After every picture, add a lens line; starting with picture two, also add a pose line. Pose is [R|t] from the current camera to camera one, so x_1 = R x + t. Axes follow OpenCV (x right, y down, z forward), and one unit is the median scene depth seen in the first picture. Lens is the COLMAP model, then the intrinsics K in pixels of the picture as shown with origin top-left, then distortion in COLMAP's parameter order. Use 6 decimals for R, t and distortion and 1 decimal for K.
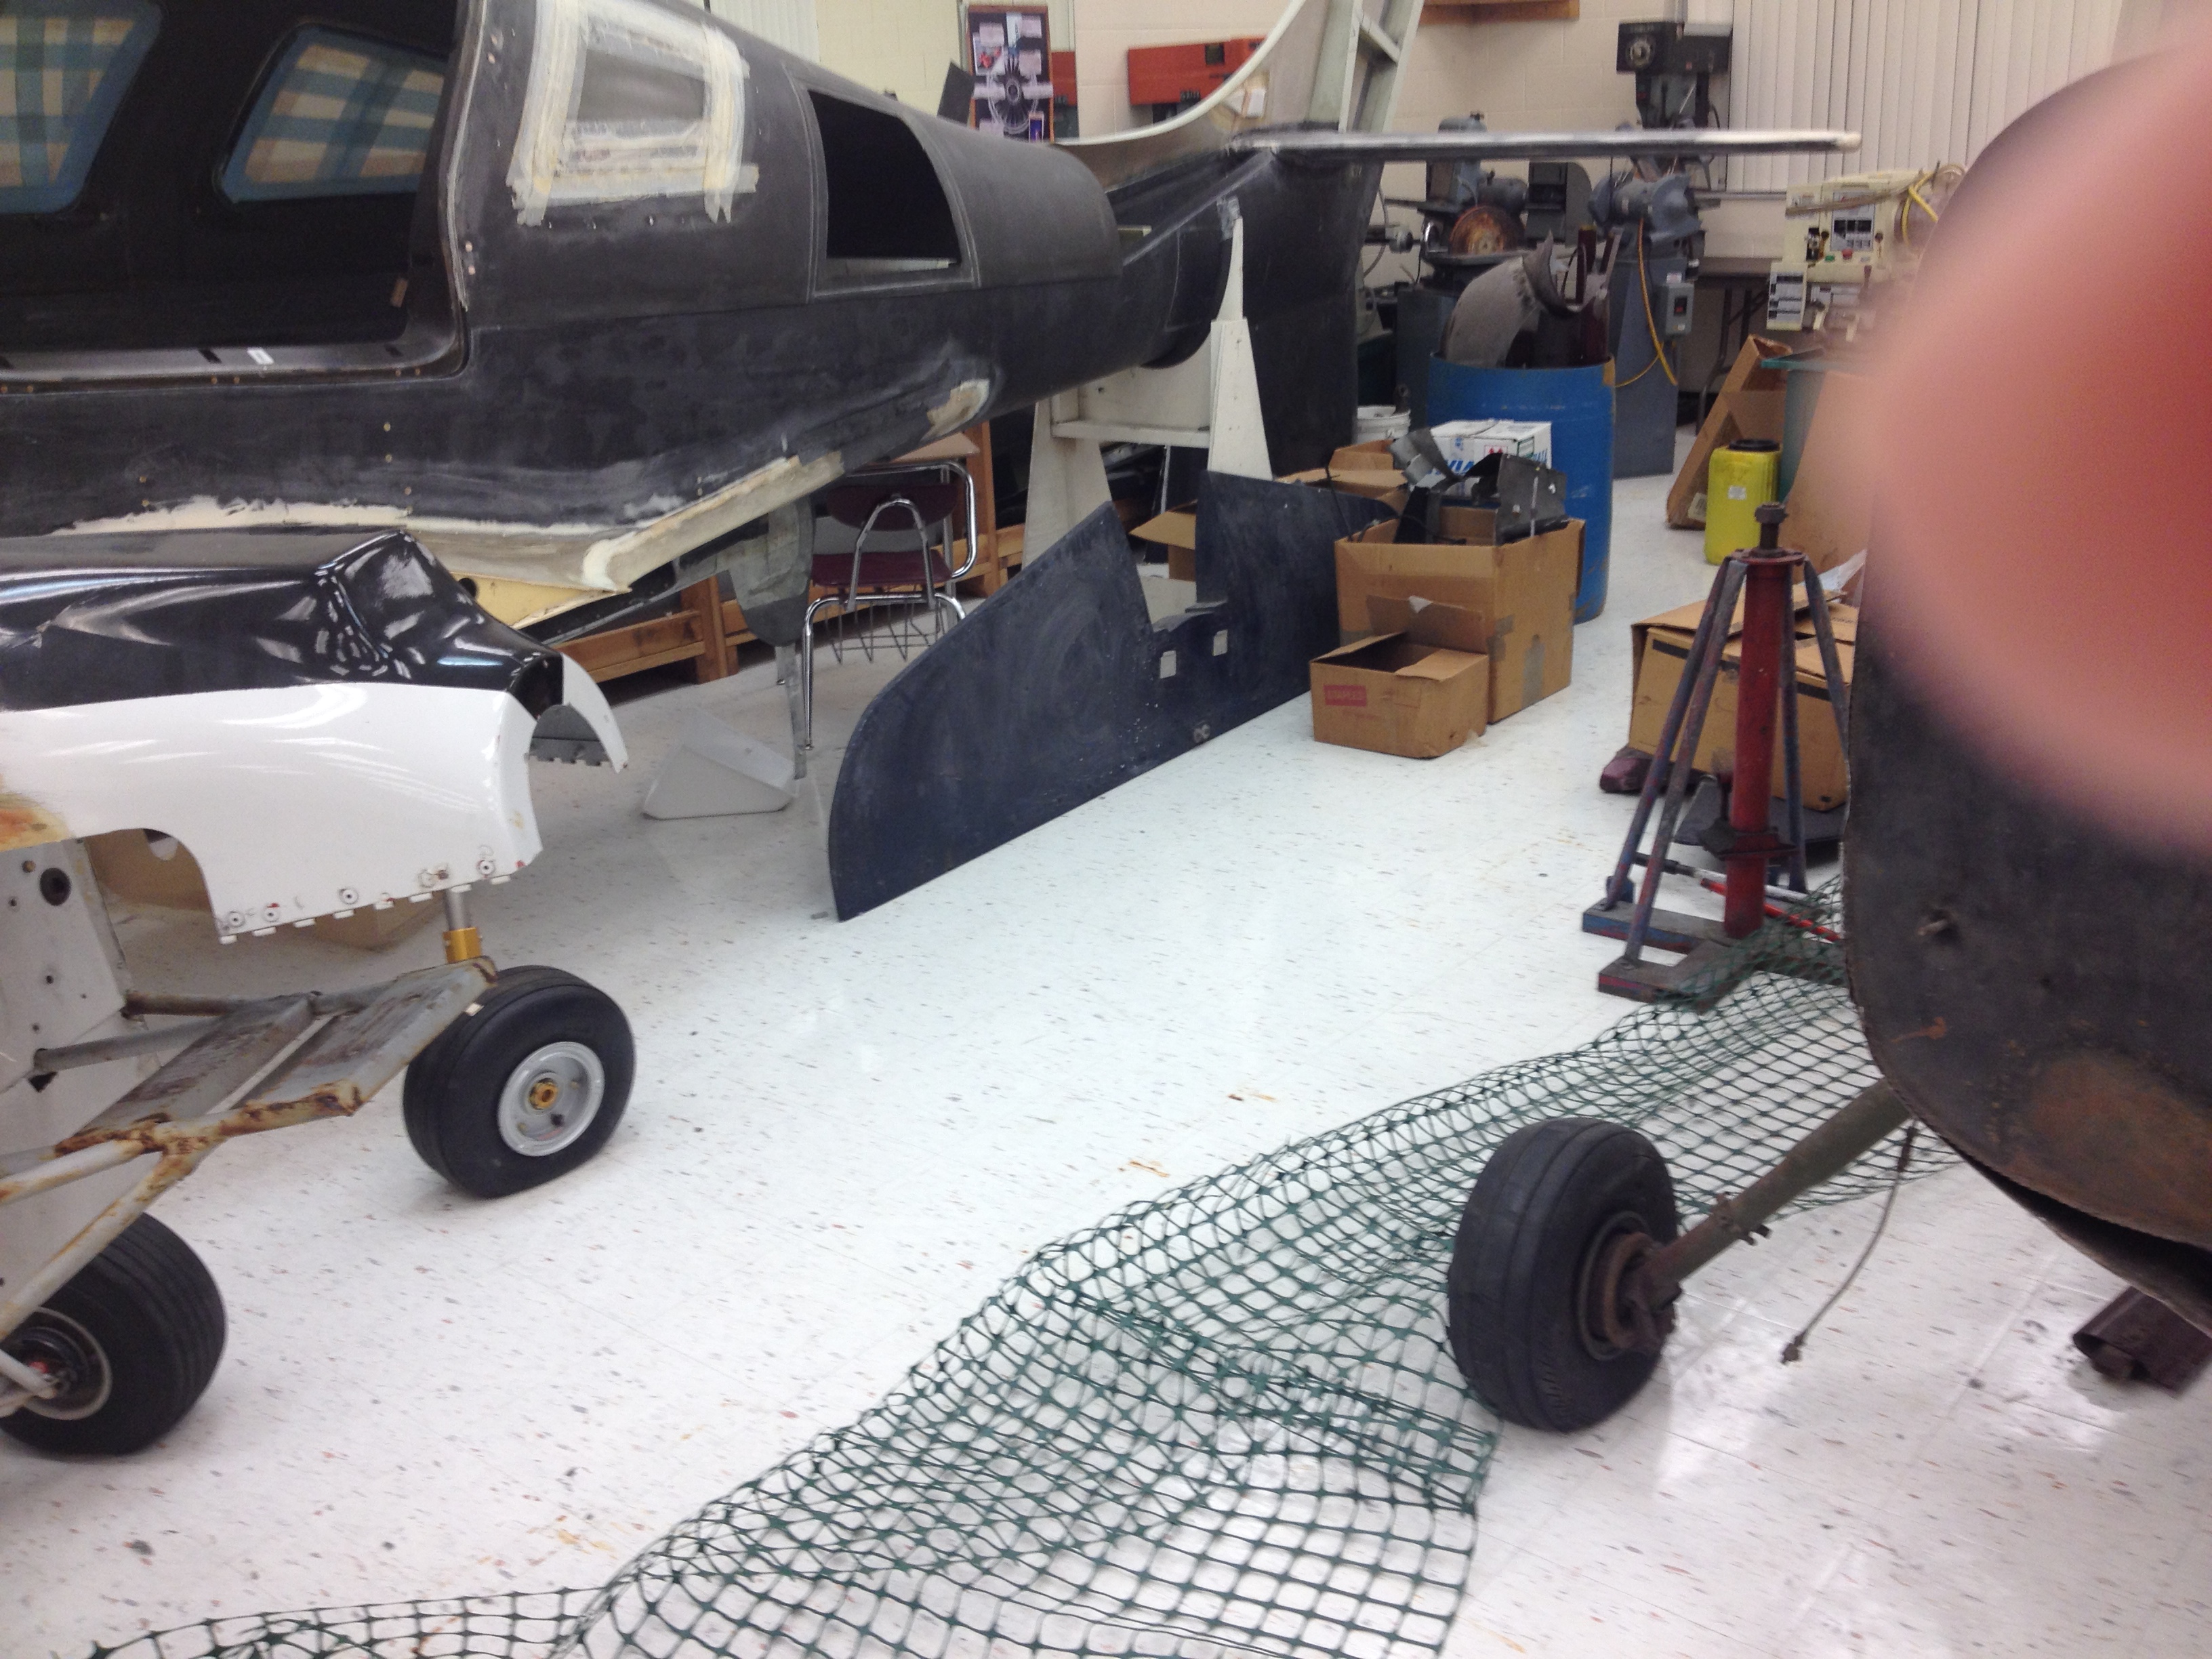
lens RADIAL K [[2086.0, 0, 1112.4], [0, 2086.0, 839.0], [0, 0, 1]] dist [0.027772, 0.000000]
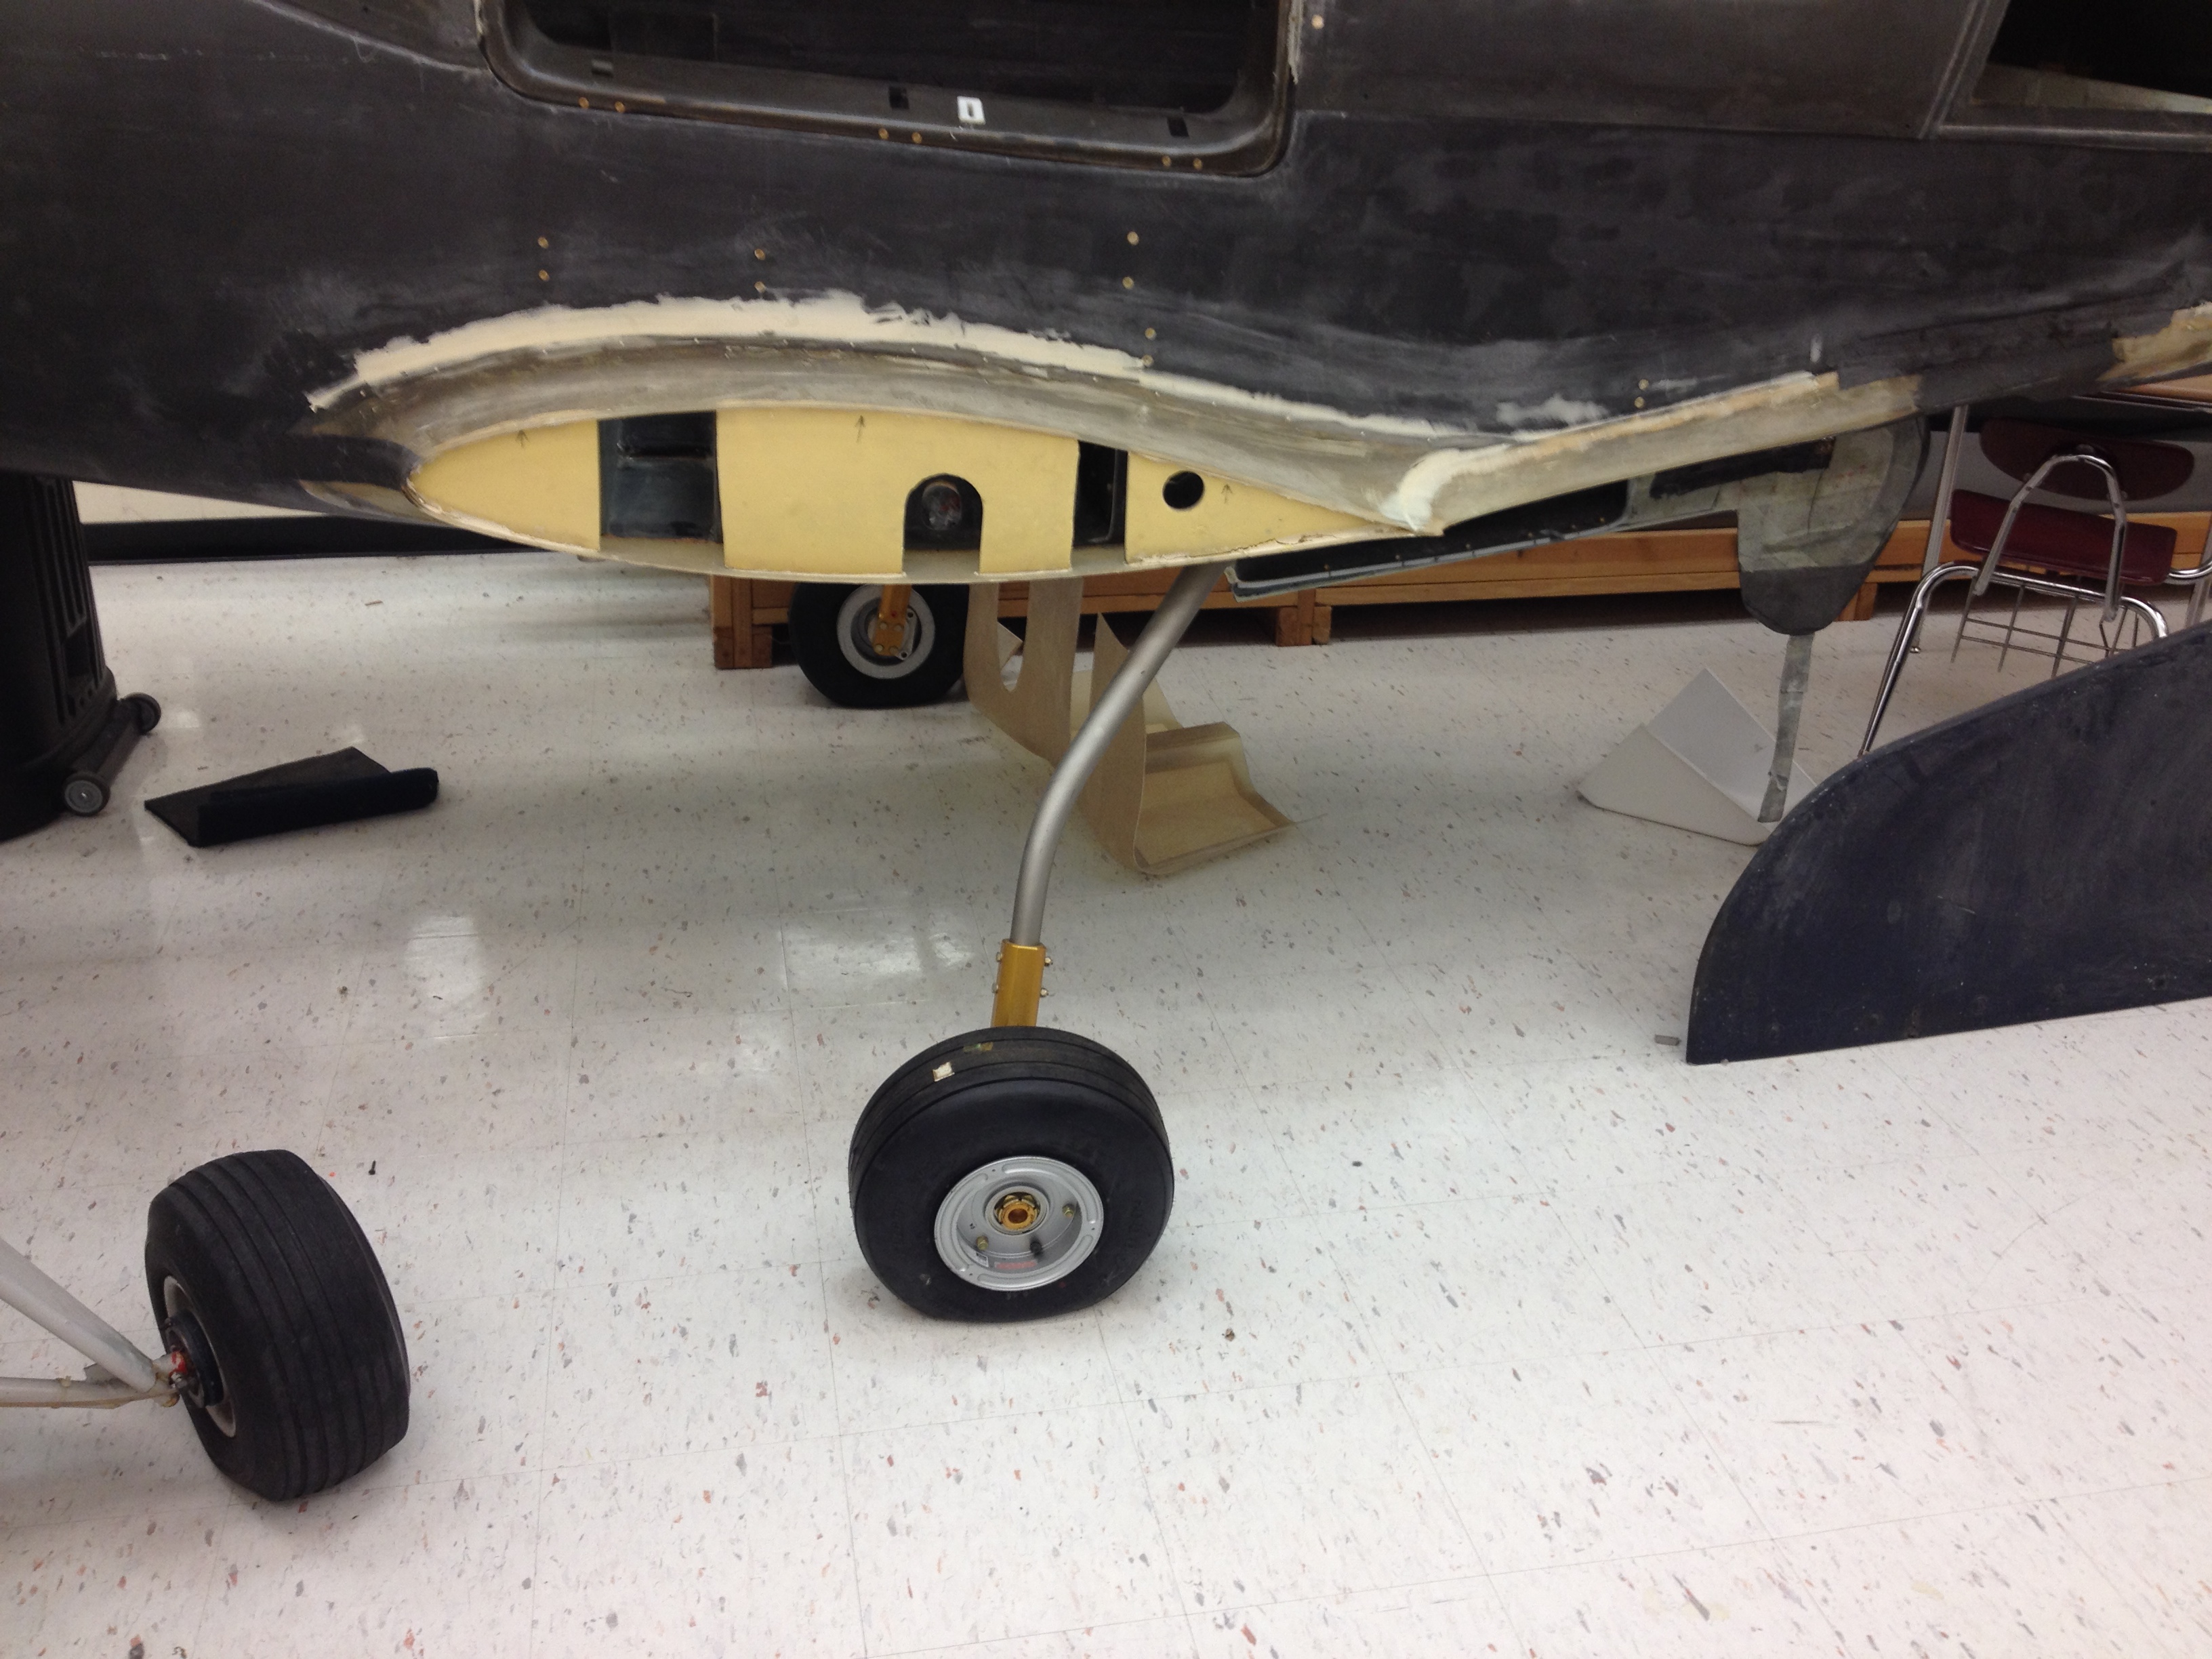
lens RADIAL K [[2086.0, 0, 1108.1], [0, 2086.0, 823.3], [0, 0, 1]] dist [0.027772, 0.000000]
pose [[0.763496, 0.327570, -0.556572, 0.087795], [-0.268339, 0.944809, 0.187964, -0.123910], [0.587425, 0.005840, 0.809257, 0.379139]]
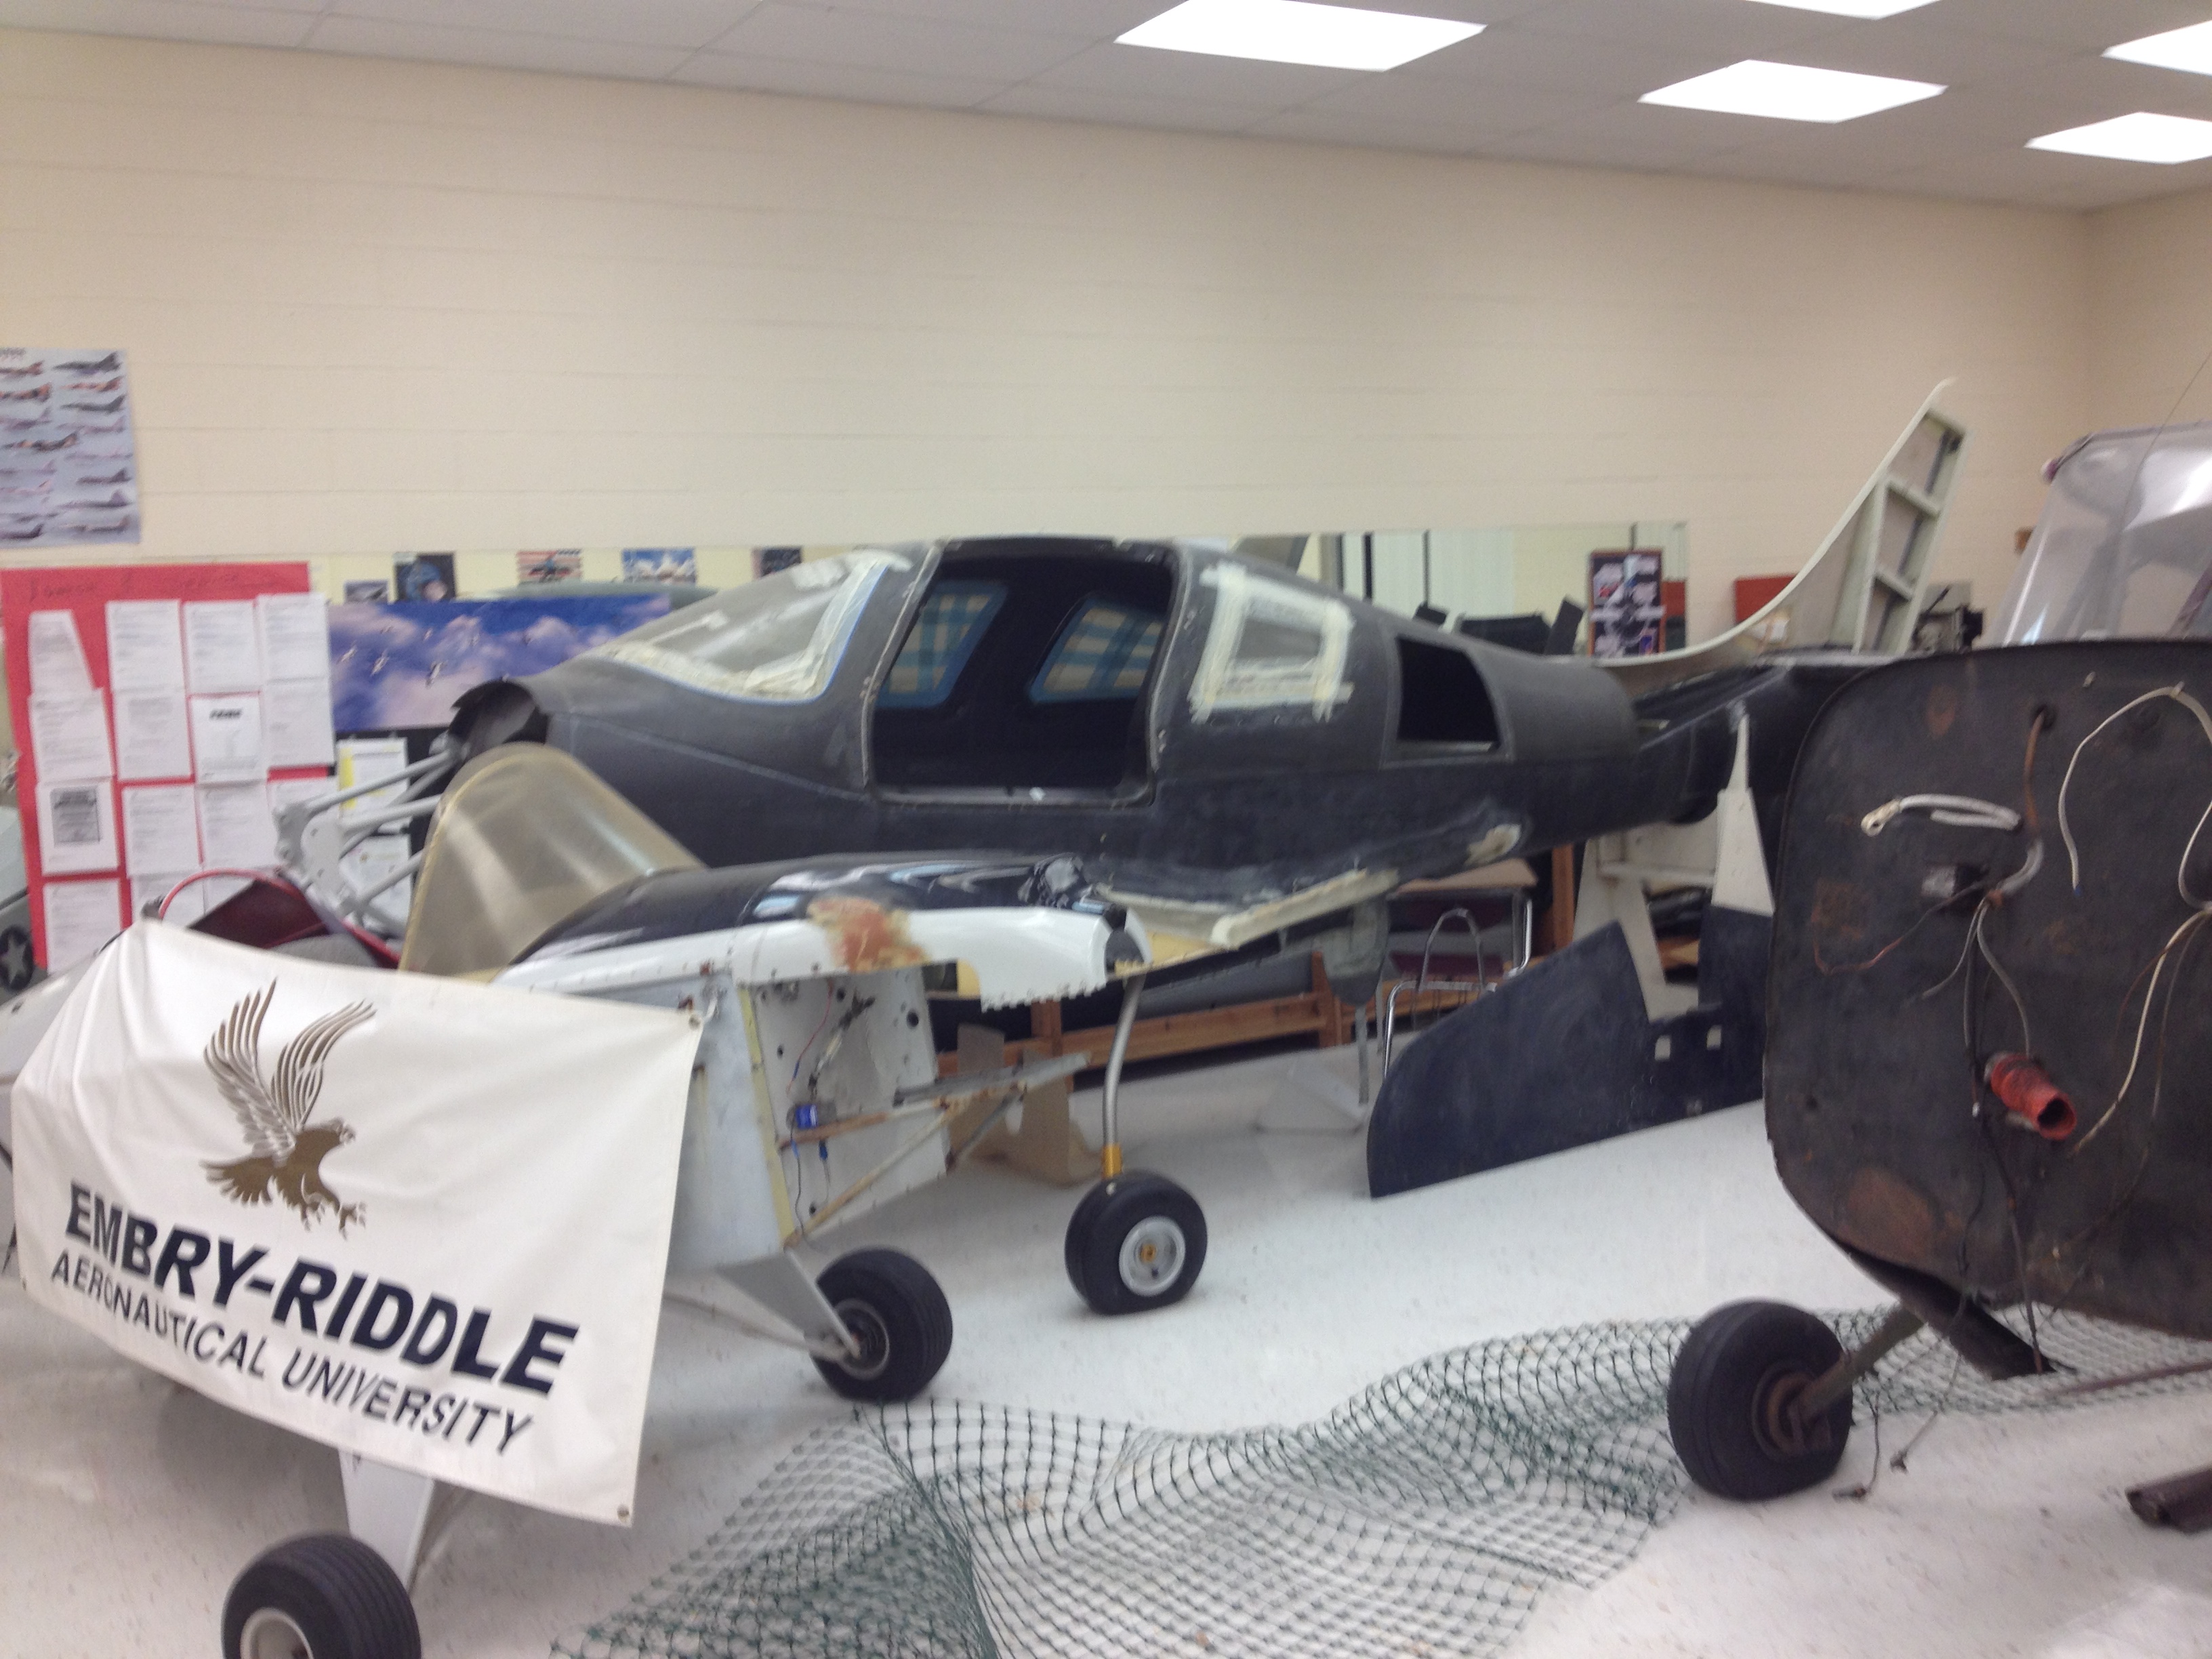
lens RADIAL K [[2086.0, 0, 1082.0], [0, 2086.0, 832.7], [0, 0, 1]] dist [0.027772, 0.000000]
pose [[0.933446, 0.034187, -0.357084, 0.203019], [-0.112201, 0.973326, -0.200119, 0.117089], [0.340718, 0.226866, 0.912383, -0.456005]]
